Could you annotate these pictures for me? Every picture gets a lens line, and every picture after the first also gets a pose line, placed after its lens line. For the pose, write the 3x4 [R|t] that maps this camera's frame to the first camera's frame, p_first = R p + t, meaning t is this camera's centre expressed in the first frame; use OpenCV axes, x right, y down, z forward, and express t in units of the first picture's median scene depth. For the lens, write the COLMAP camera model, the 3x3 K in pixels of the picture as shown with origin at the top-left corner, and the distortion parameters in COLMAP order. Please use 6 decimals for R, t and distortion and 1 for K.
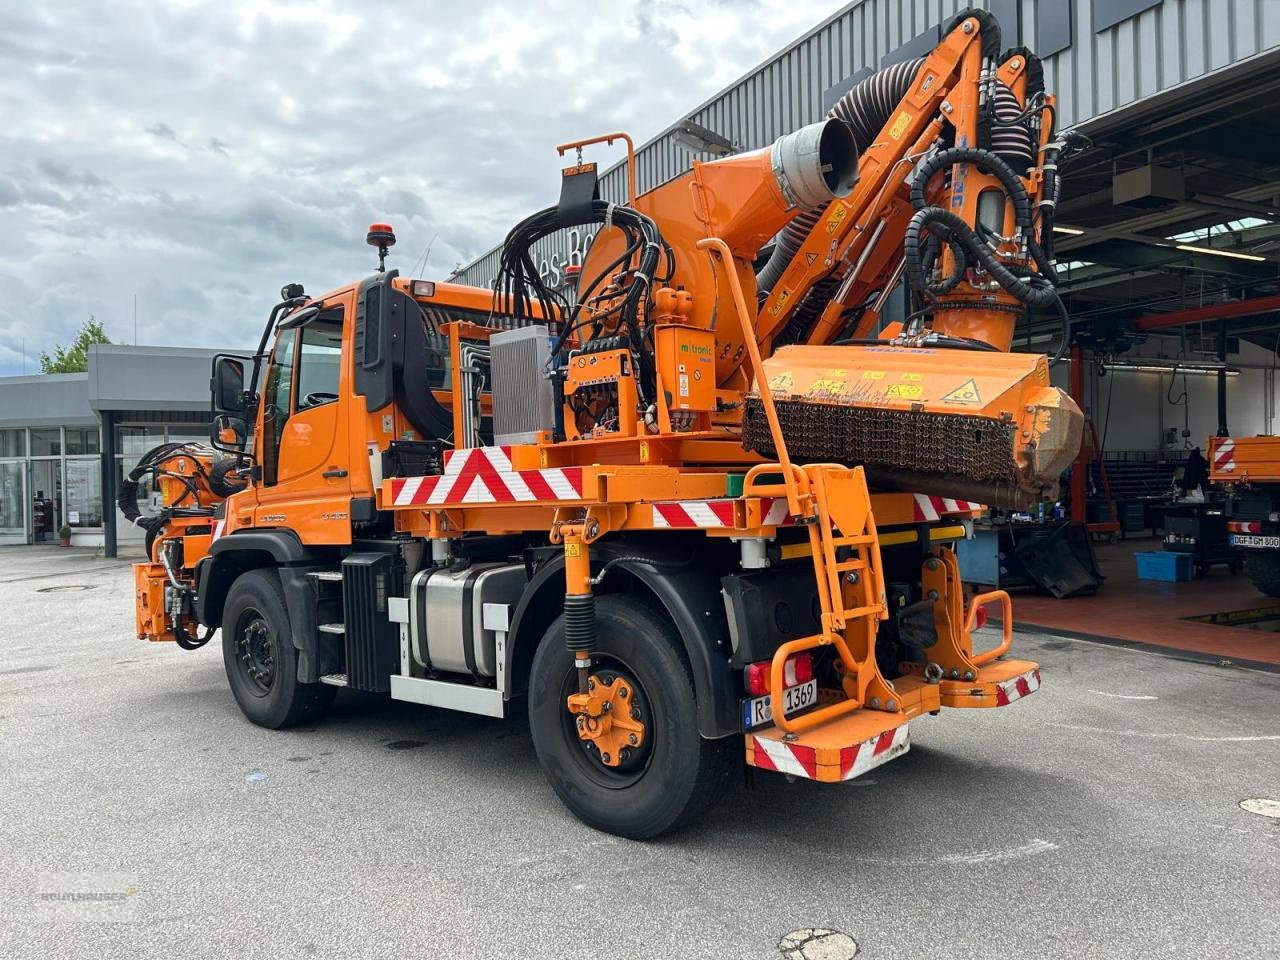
lens RADIAL K [[954.8, 0, 645.5], [0, 954.8, 486.2], [0, 0, 1]] dist [0.059518, -0.068193]
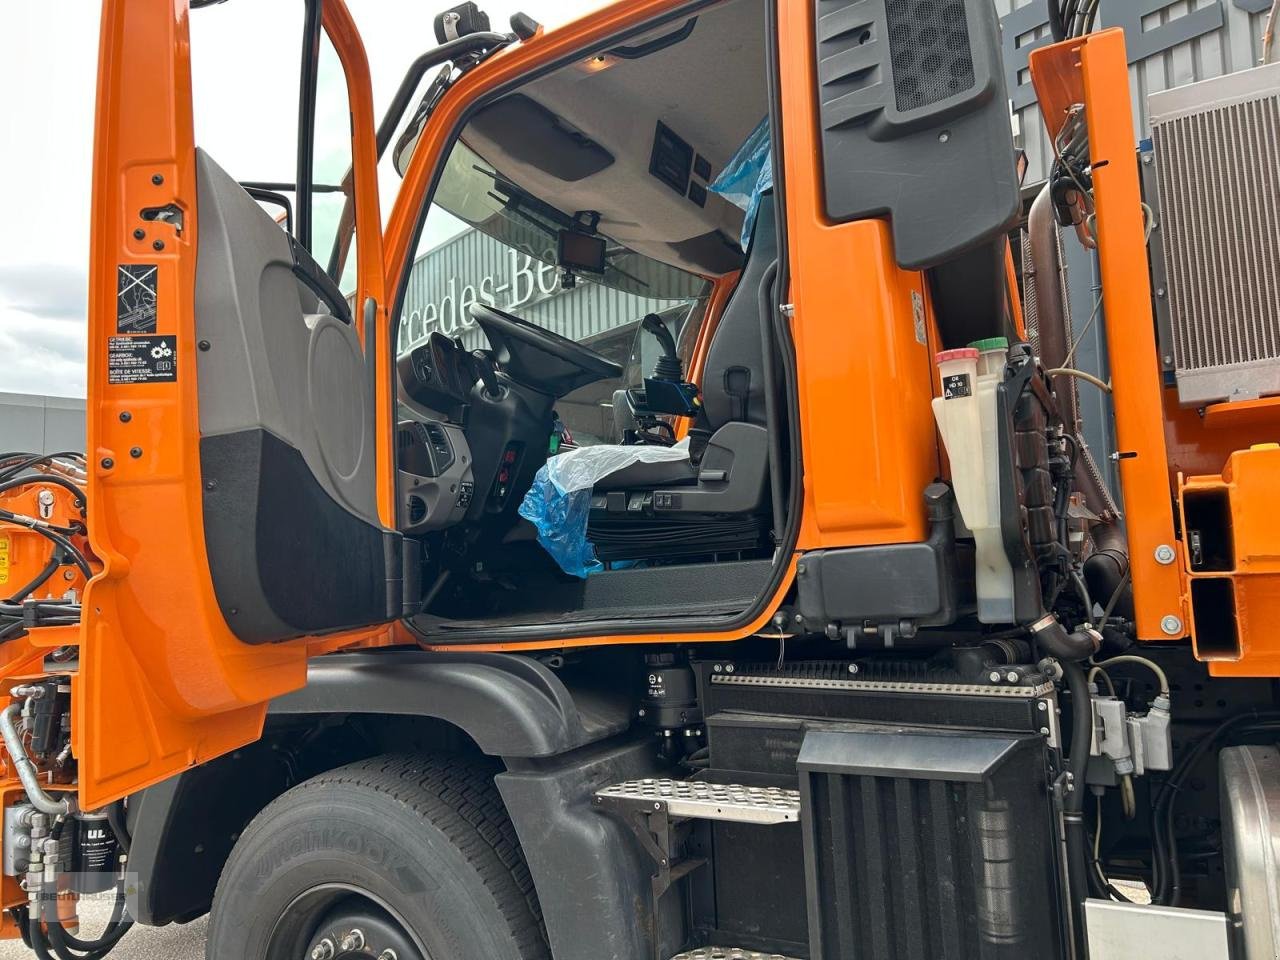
lens RADIAL K [[954.8, 0, 645.5], [0, 954.8, 486.2], [0, 0, 1]] dist [0.059518, -0.068193]
pose [[0.975490, 0.011916, 0.219722, -0.469194], [0.010486, 0.994881, -0.100506, 0.025464], [-0.219795, 0.100346, 0.970372, 0.779322]]
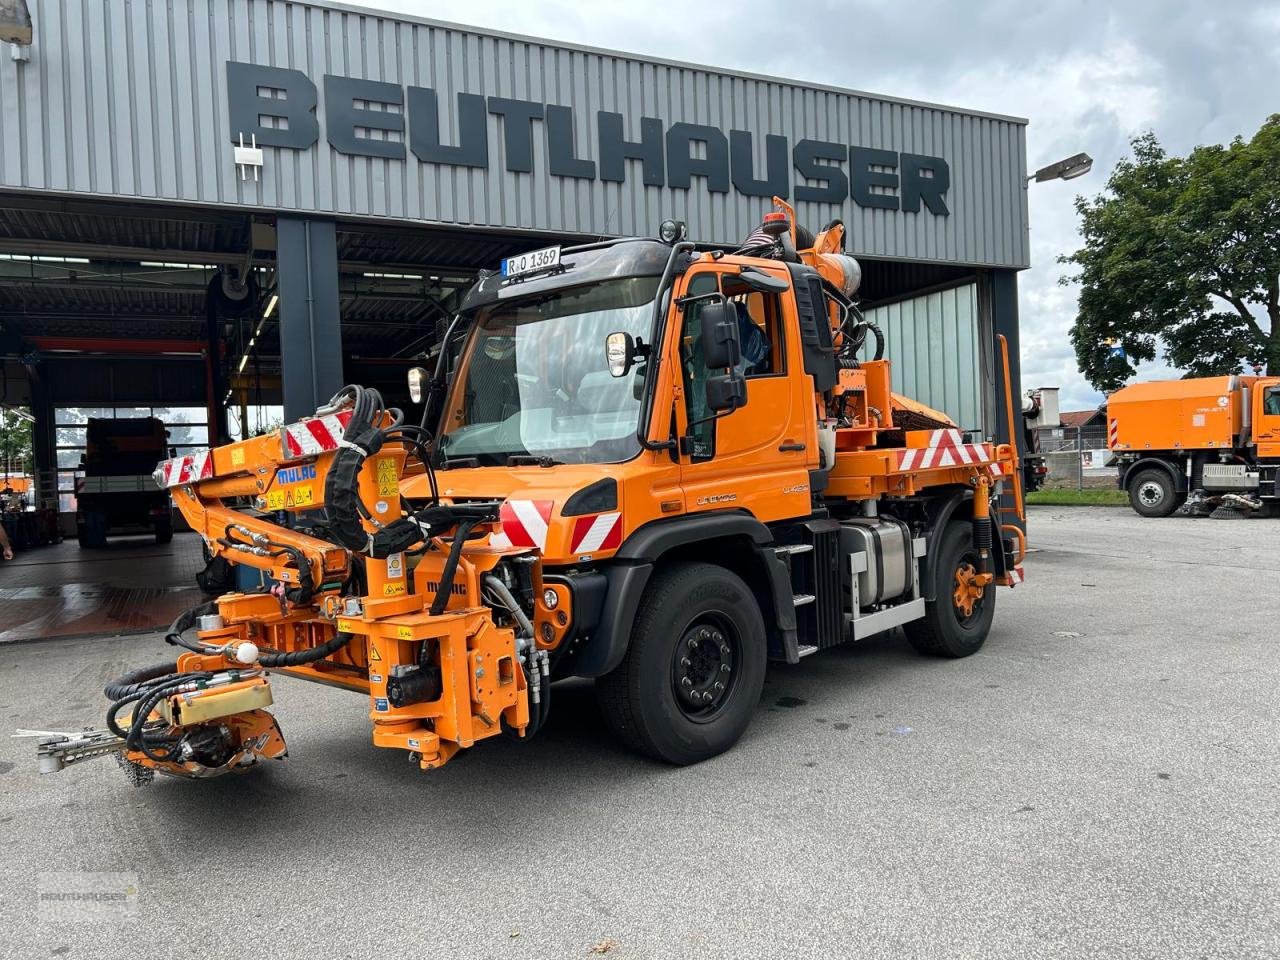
lens RADIAL K [[965.2, 0, 640.0], [0, 965.2, 480.0], [0, 0, 1]] dist [0.042998, -0.062049]
pose [[0.027607, 0.006954, 0.999595, -1.497910], [0.049039, 0.998762, -0.008303, 0.024765], [-0.998415, 0.049248, 0.027231, 1.266645]]
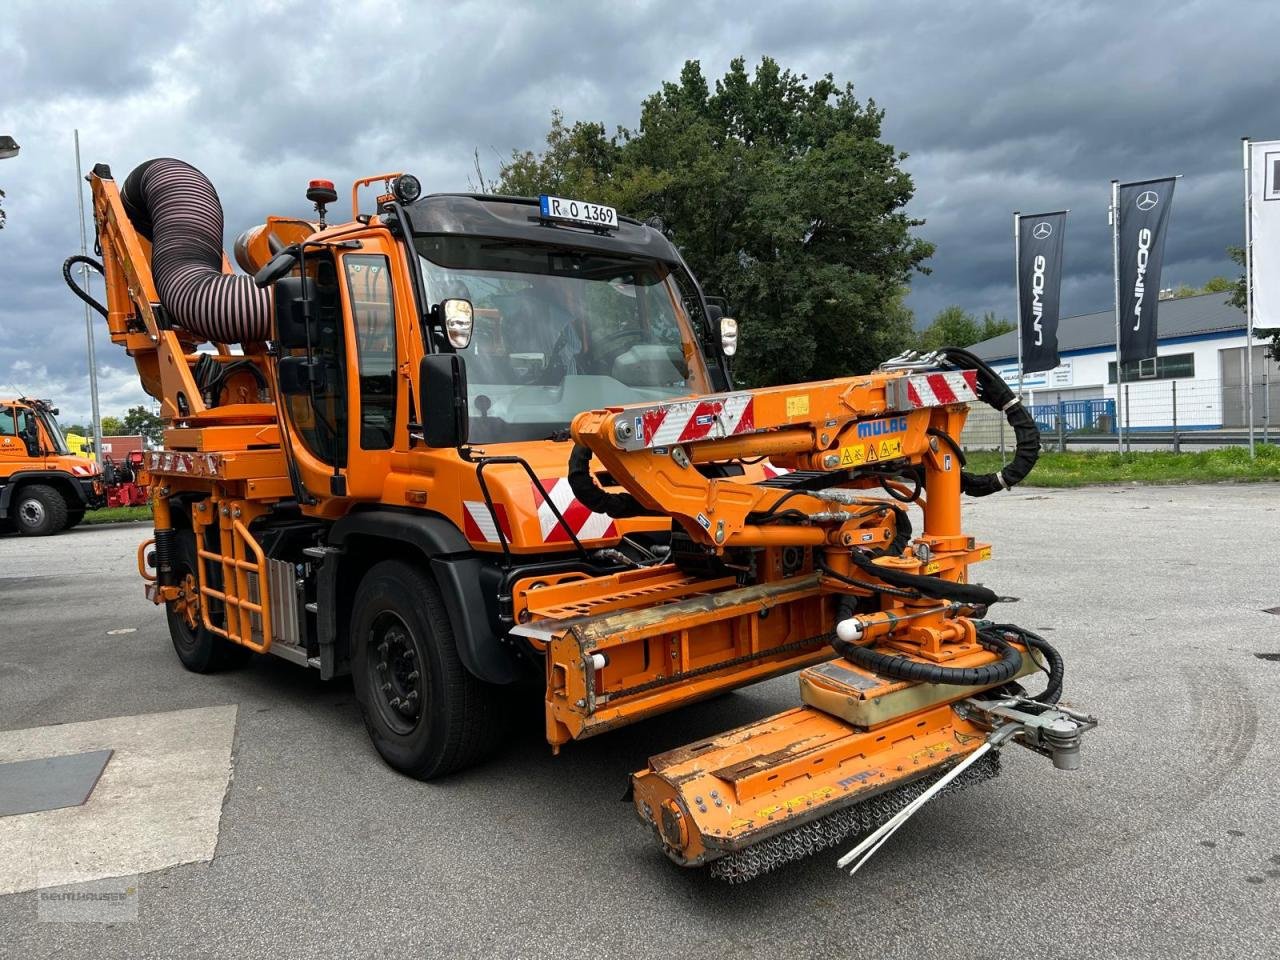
lens RADIAL K [[972.0, 0, 644.1], [0, 972.0, 464.9], [0, 0, 1]] dist [0.105590, -0.114354]
pose [[-0.991584, 0.058411, 0.115543, -0.576897], [0.063533, 0.997131, 0.041153, -0.015563], [-0.112808, 0.048148, -0.992450, 2.400211]]
